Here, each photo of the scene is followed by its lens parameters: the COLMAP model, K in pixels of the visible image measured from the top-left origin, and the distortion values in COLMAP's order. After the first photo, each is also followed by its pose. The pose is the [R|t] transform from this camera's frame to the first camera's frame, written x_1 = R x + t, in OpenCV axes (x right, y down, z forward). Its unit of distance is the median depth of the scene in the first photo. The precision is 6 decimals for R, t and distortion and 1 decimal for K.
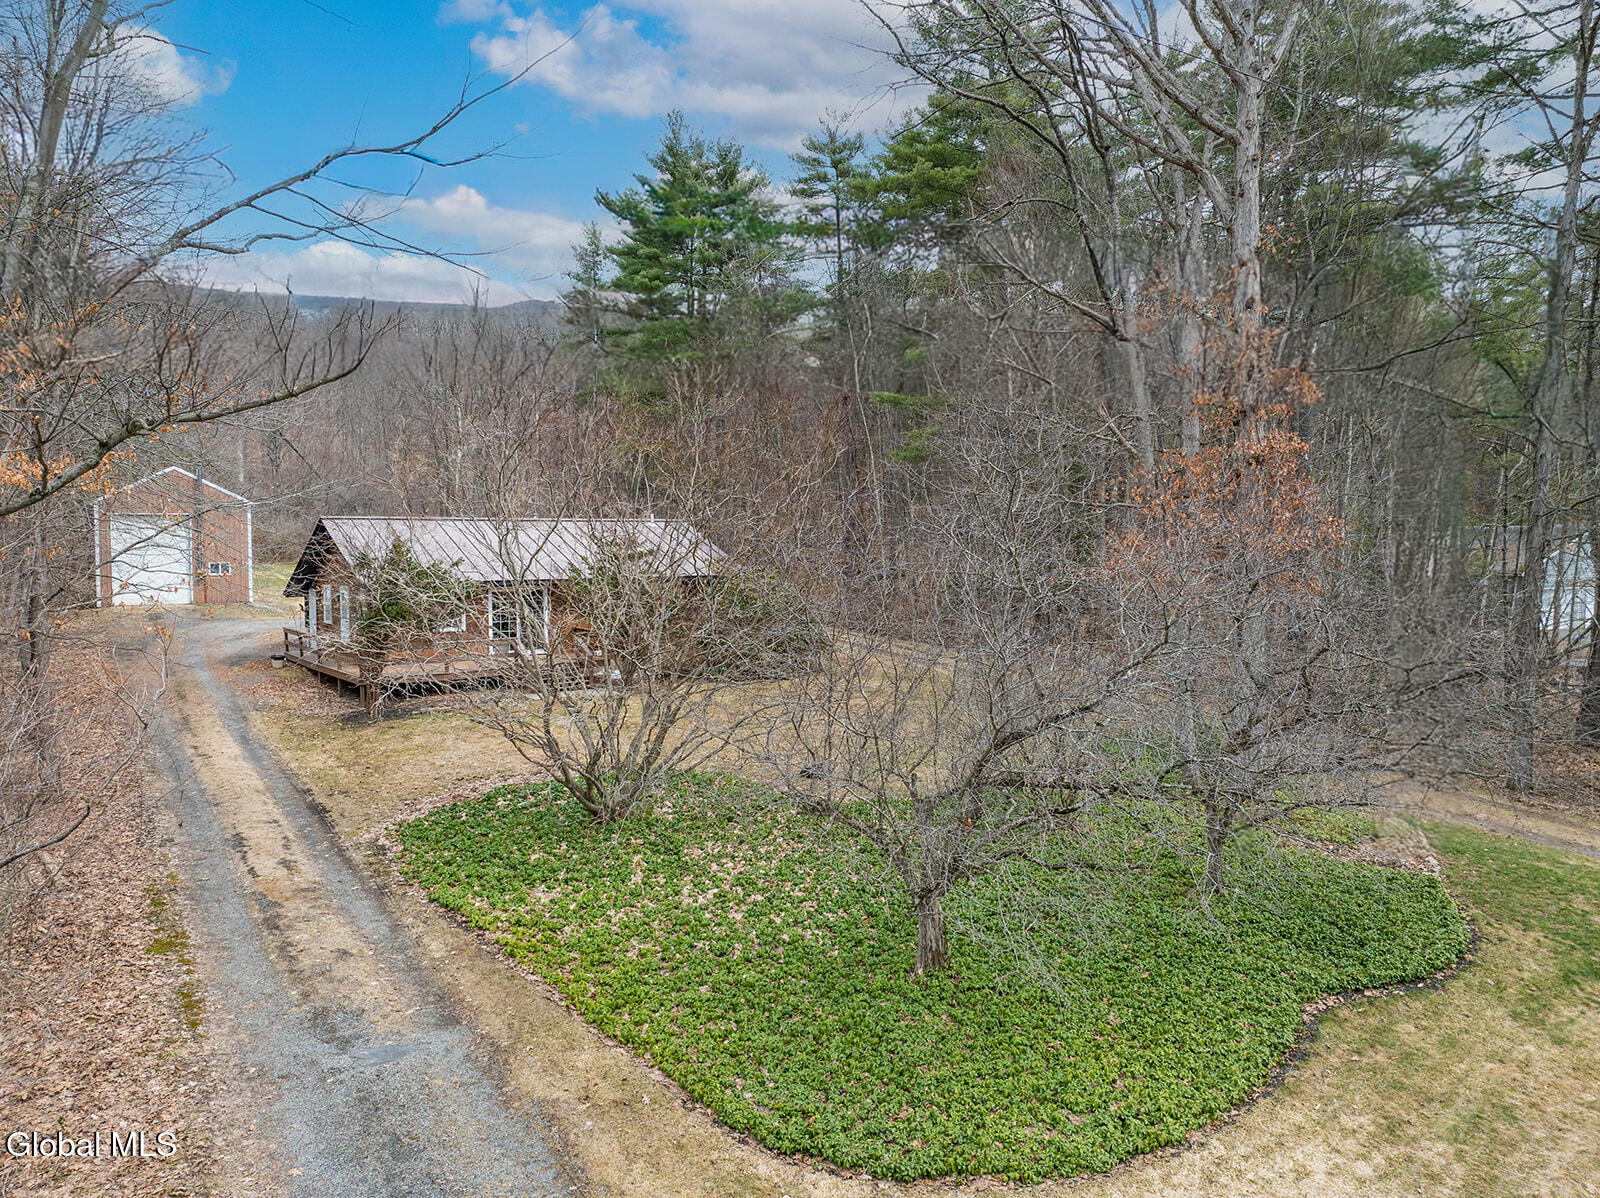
lens RADIAL K [[1125.2, 0, 806.1], [0, 1125.2, 596.5], [0, 0, 1]] dist [-0.033921, -0.003186]
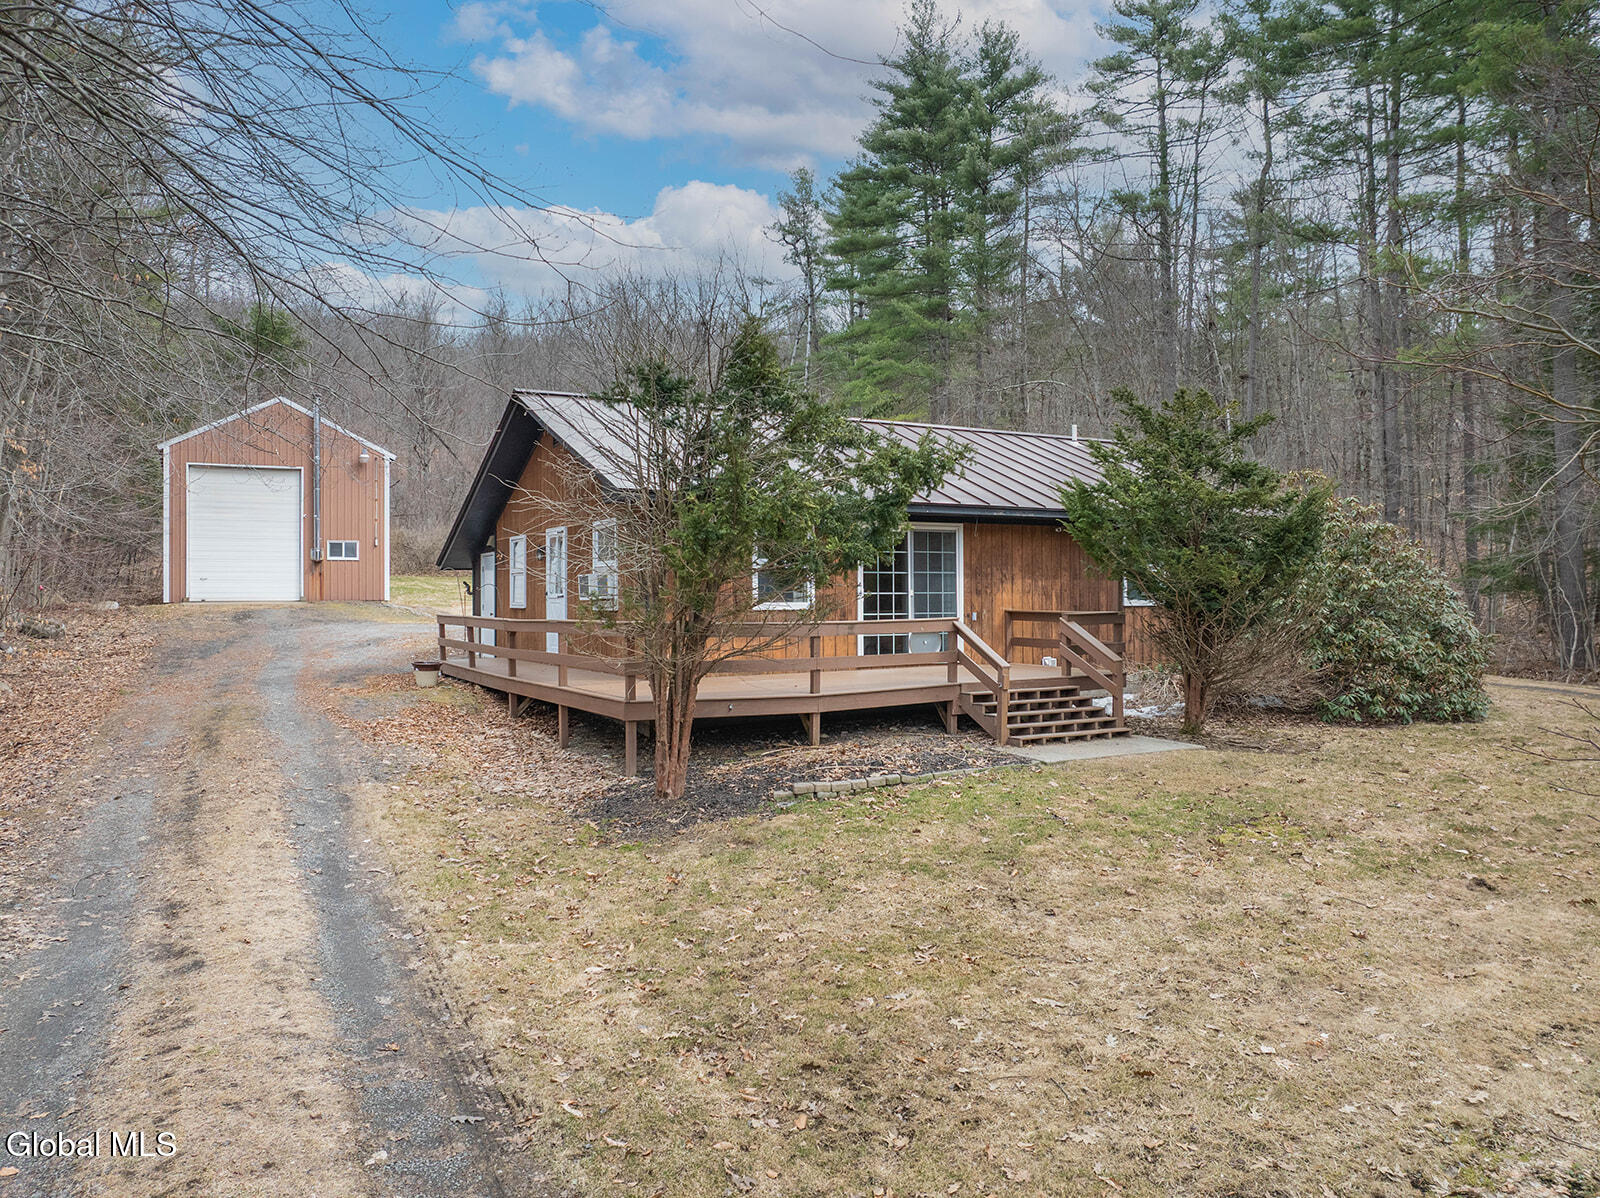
lens RADIAL K [[1125.2, 0, 797.4], [0, 1125.2, 592.9], [0, 0, 1]] dist [-0.033921, -0.003186]
pose [[0.993123, 0.000533, -0.117076, -0.248687], [-0.006265, 0.998799, -0.048594, 0.045066], [0.116910, 0.048993, 0.991933, 0.517967]]
